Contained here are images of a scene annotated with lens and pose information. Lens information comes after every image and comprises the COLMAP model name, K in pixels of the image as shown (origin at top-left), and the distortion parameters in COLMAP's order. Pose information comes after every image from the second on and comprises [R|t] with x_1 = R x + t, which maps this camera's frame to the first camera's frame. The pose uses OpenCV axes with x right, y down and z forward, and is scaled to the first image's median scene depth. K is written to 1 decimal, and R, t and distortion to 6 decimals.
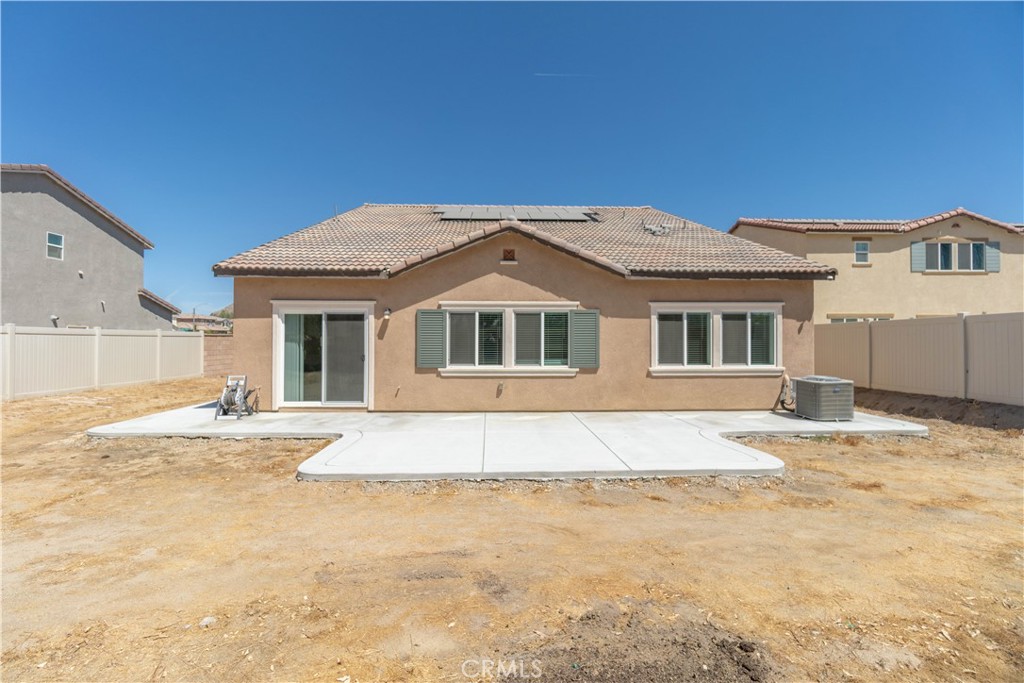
lens RADIAL K [[441.8, 0, 503.7], [0, 441.8, 337.7], [0, 0, 1]] dist [-0.001222, 0.000384]
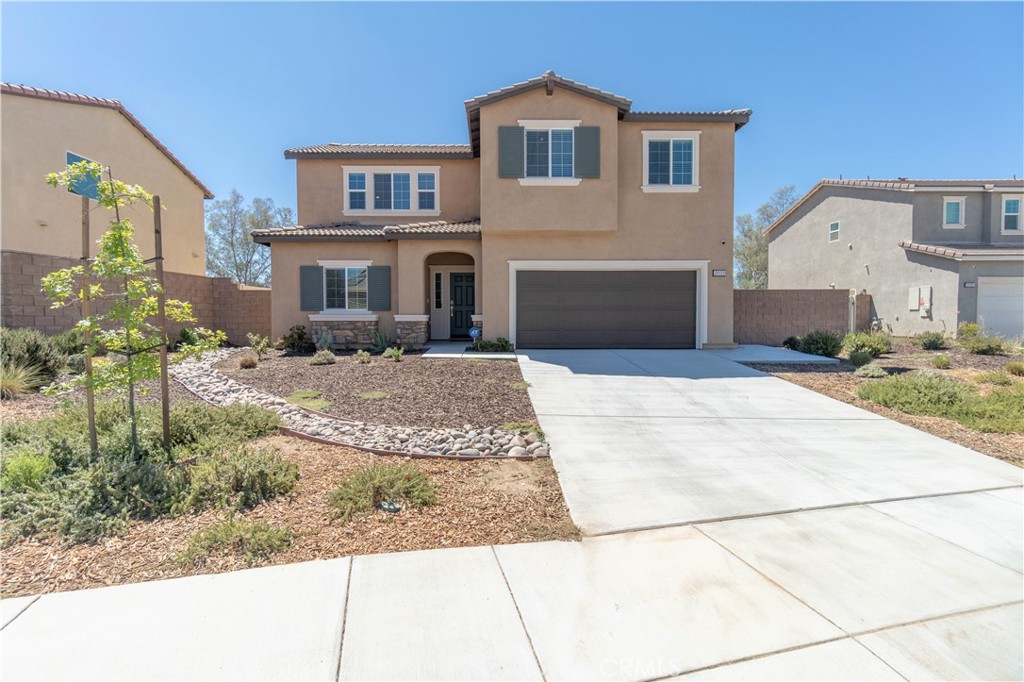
lens RADIAL K [[455.5, 0, 503.1], [0, 455.5, 322.2], [0, 0, 1]] dist [-0.000464, 0.000955]
pose [[-0.998914, 0.001772, 0.046562, -0.114910], [0.002727, 0.999787, 0.020461, 0.062485], [-0.046516, 0.020565, -0.998706, 4.037727]]
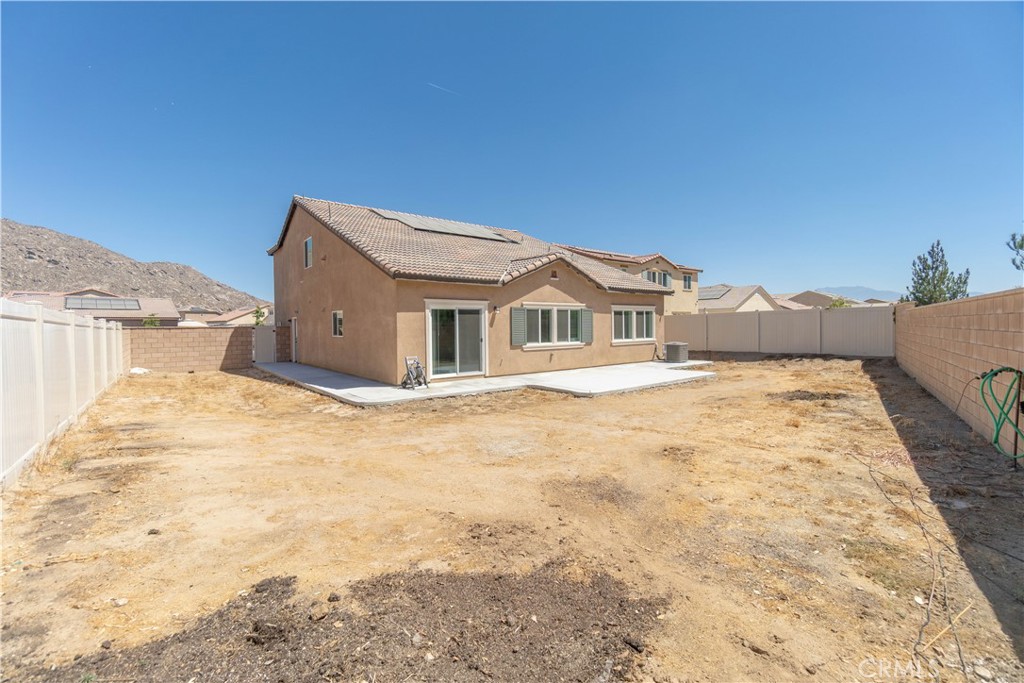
lens RADIAL K [[441.8, 0, 503.6], [0, 441.8, 336.4], [0, 0, 1]] dist [-0.001222, 0.000384]
pose [[0.808890, -0.025471, 0.587408, -1.089068], [0.014900, 0.999628, 0.022828, 0.001129], [-0.587772, -0.009713, 0.808969, -0.200230]]
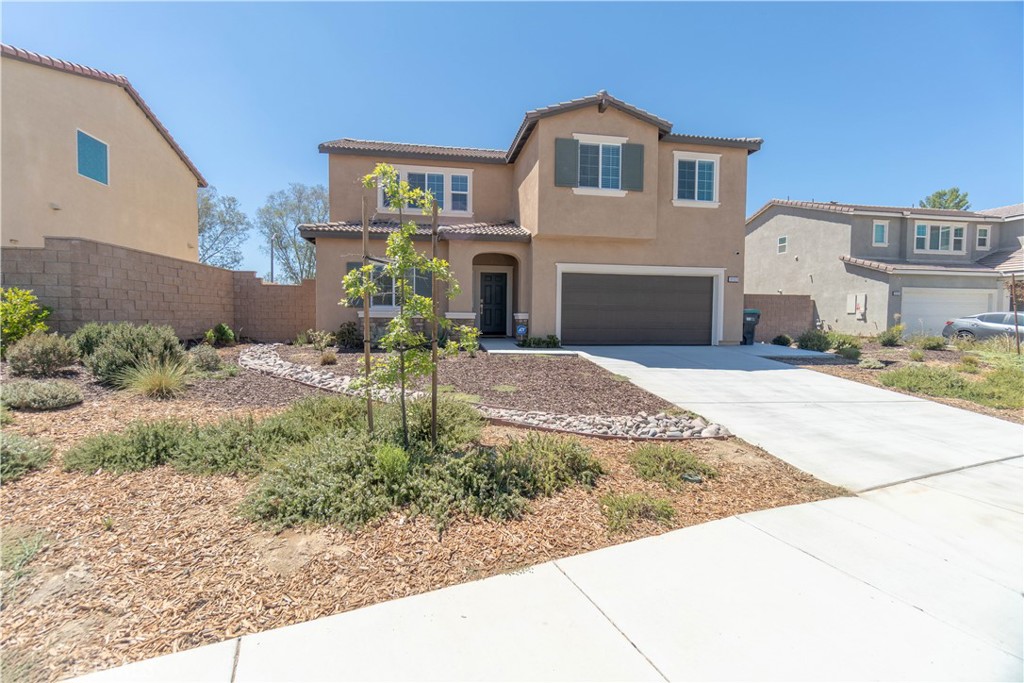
lens RADIAL K [[441.8, 0, 507.3], [0, 441.8, 324.5], [0, 0, 1]] dist [-0.001222, 0.000384]
pose [[-0.994100, -0.006907, -0.108247, 0.202426], [-0.010228, 0.999493, 0.030158, 0.062084], [0.107984, 0.031088, -0.993666, 4.069487]]
